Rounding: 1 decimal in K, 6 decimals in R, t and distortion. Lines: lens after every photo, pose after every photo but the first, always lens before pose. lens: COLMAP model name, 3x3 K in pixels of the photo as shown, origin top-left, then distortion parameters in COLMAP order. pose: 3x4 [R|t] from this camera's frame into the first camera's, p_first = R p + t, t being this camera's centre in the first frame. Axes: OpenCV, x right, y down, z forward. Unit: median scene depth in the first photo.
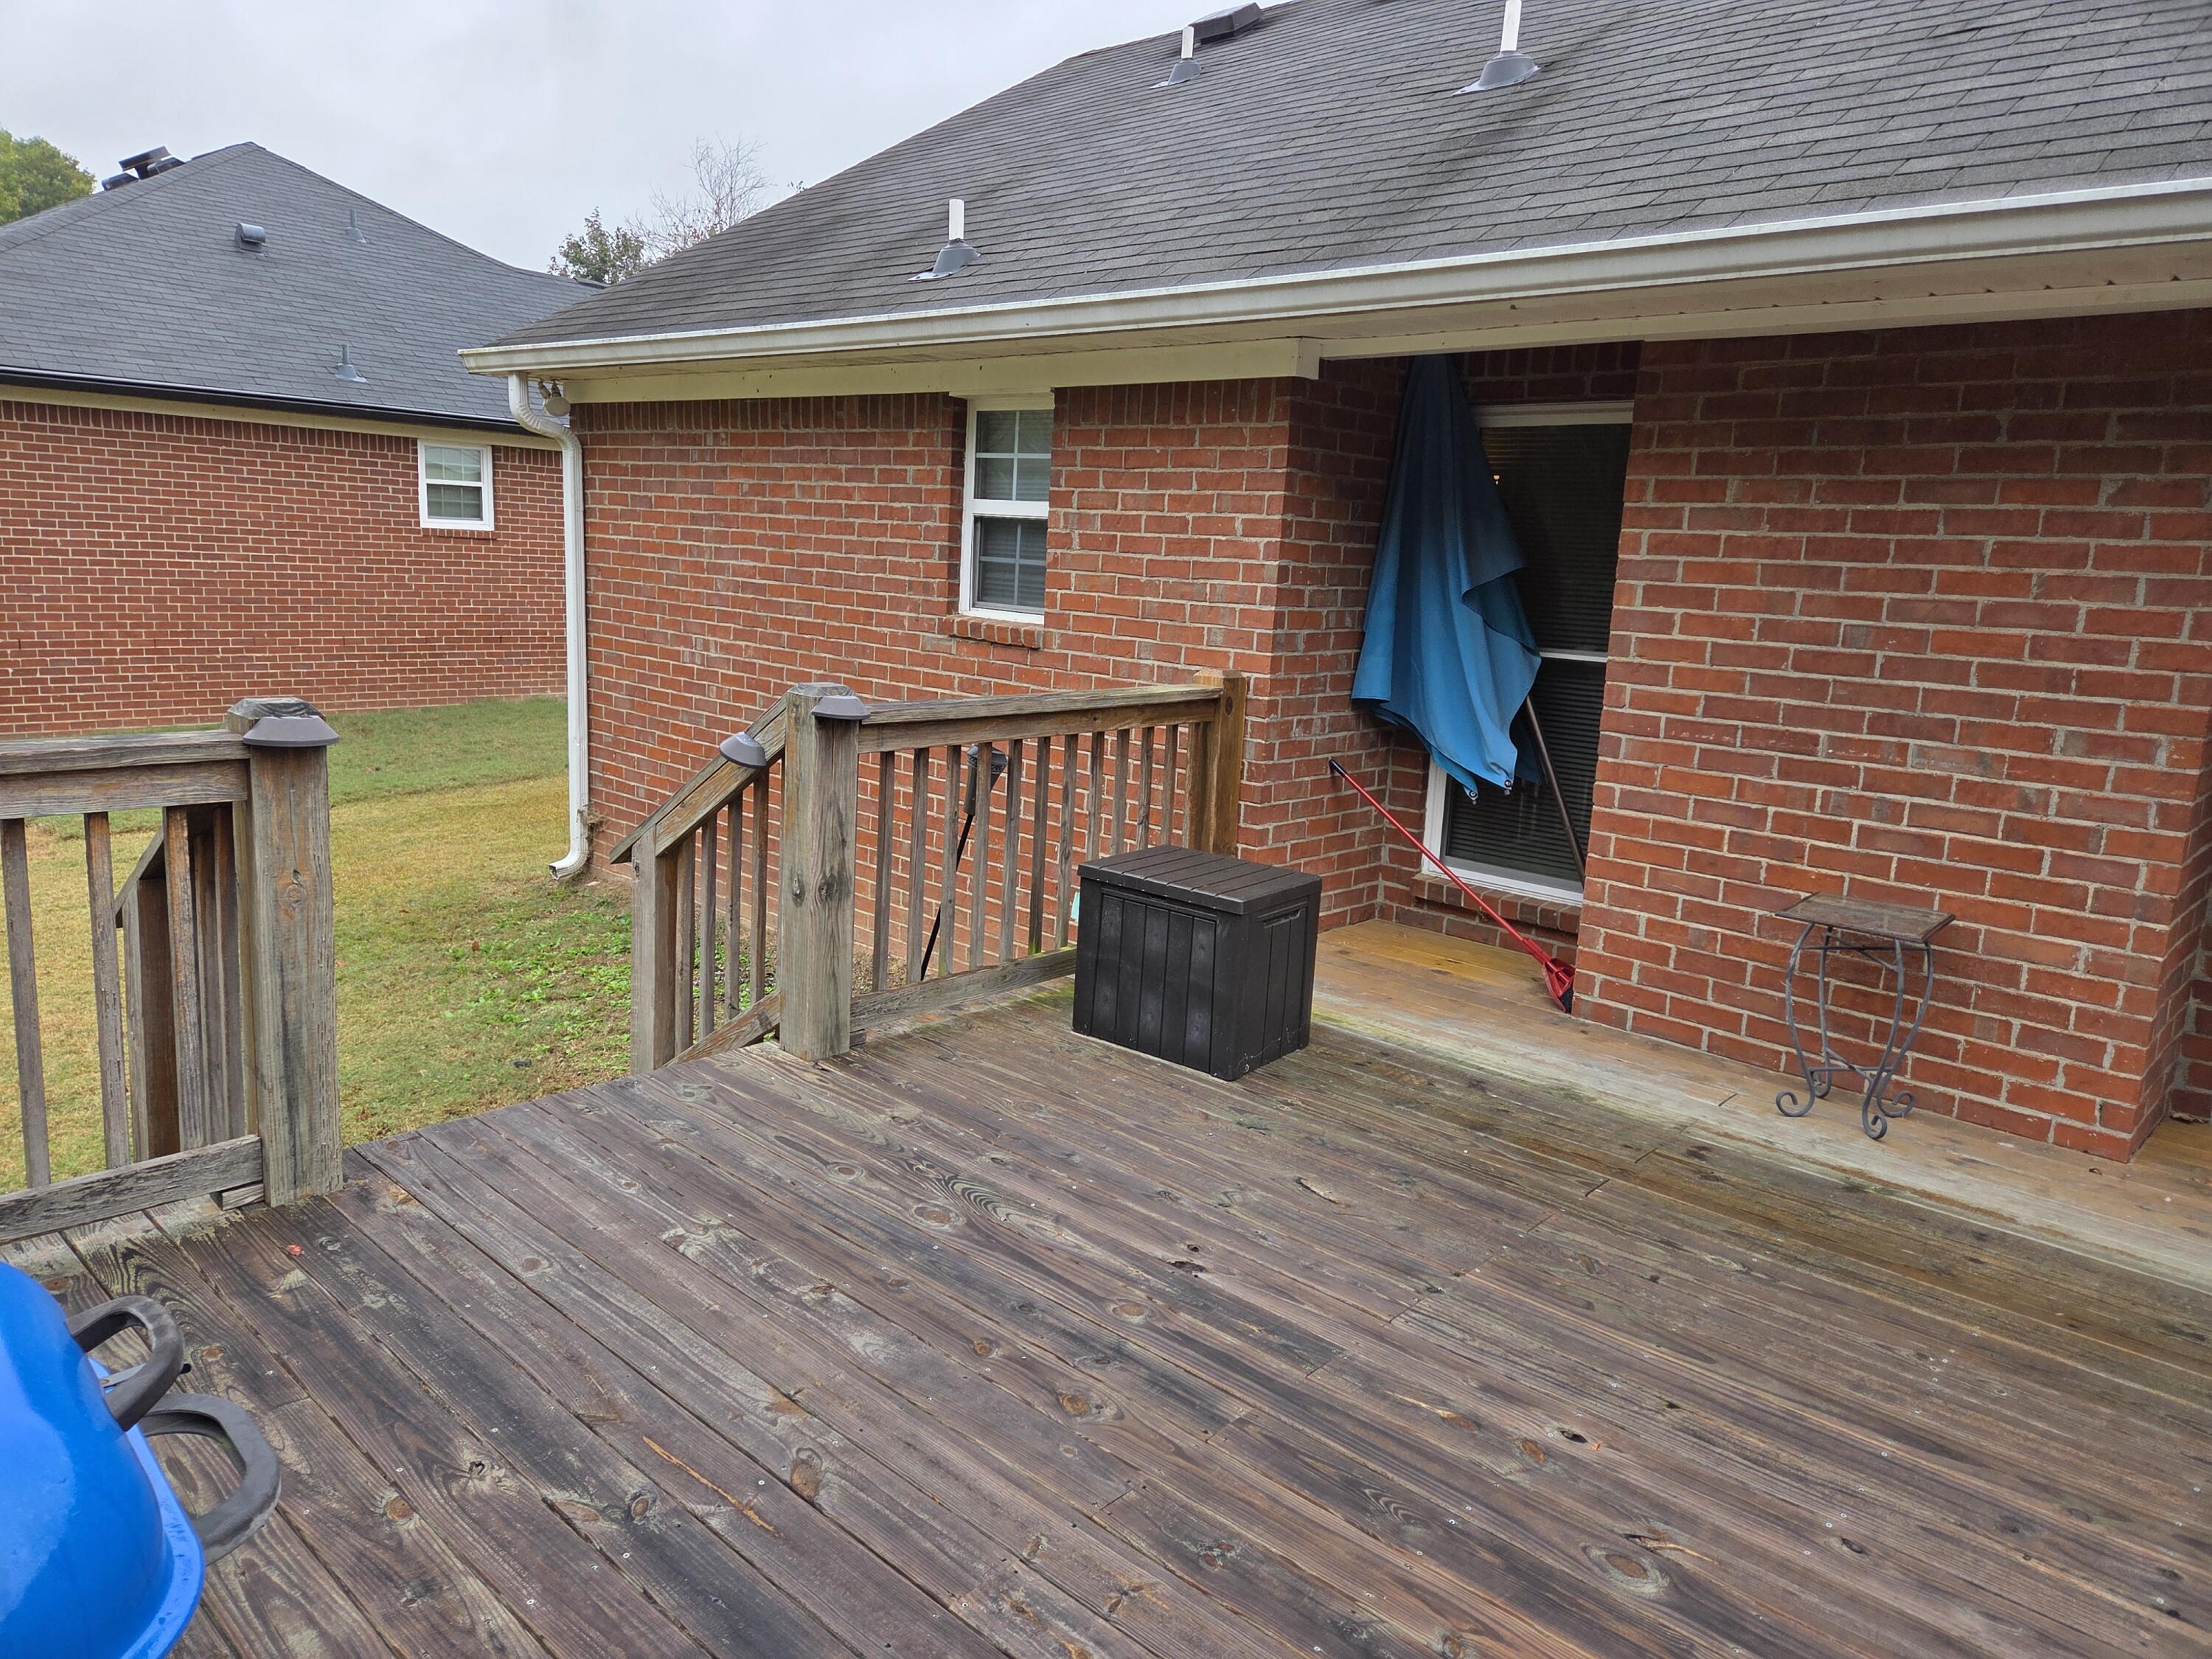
lens RADIAL K [[1491.6, 0, 1105.3], [0, 1491.6, 825.0], [0, 0, 1]] dist [0.071357, -0.052188]
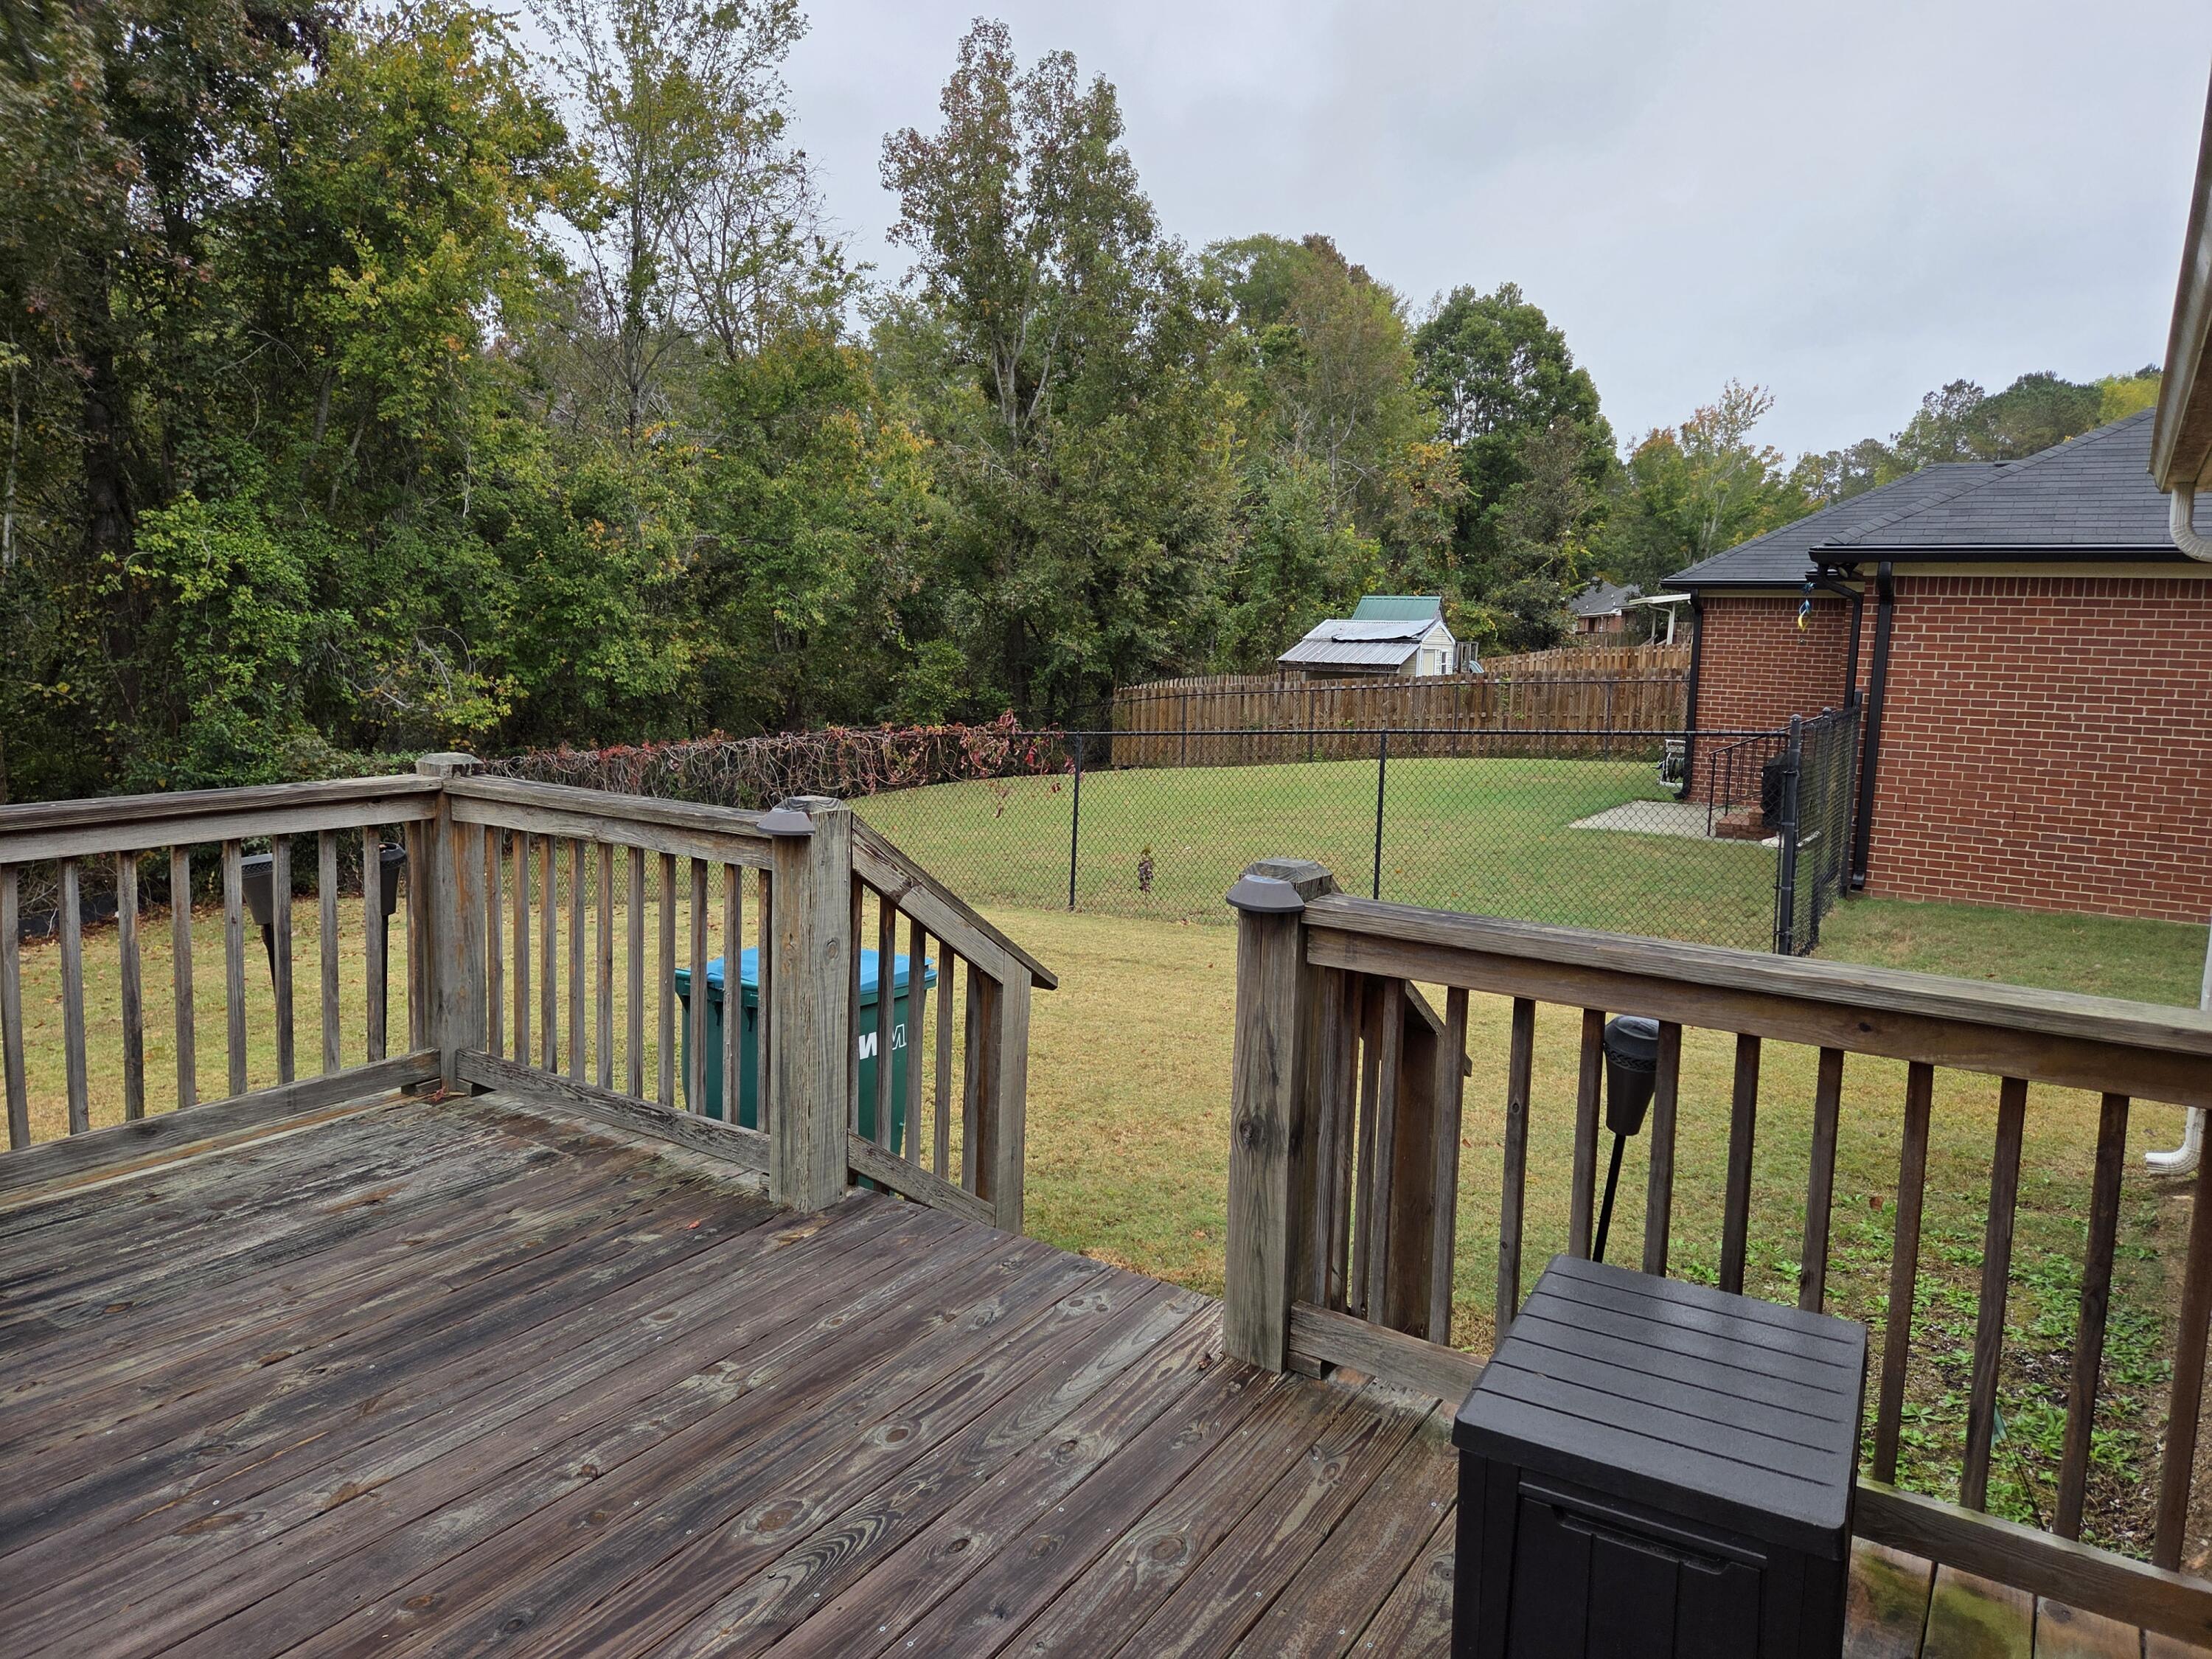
lens RADIAL K [[1491.6, 0, 1113.4], [0, 1491.6, 807.2], [0, 0, 1]] dist [0.071357, -0.052188]
pose [[0.157586, 0.076413, -0.984544, 0.175646], [-0.206821, 0.977444, 0.042758, -0.044552], [0.965604, 0.196887, 0.169835, 0.258791]]
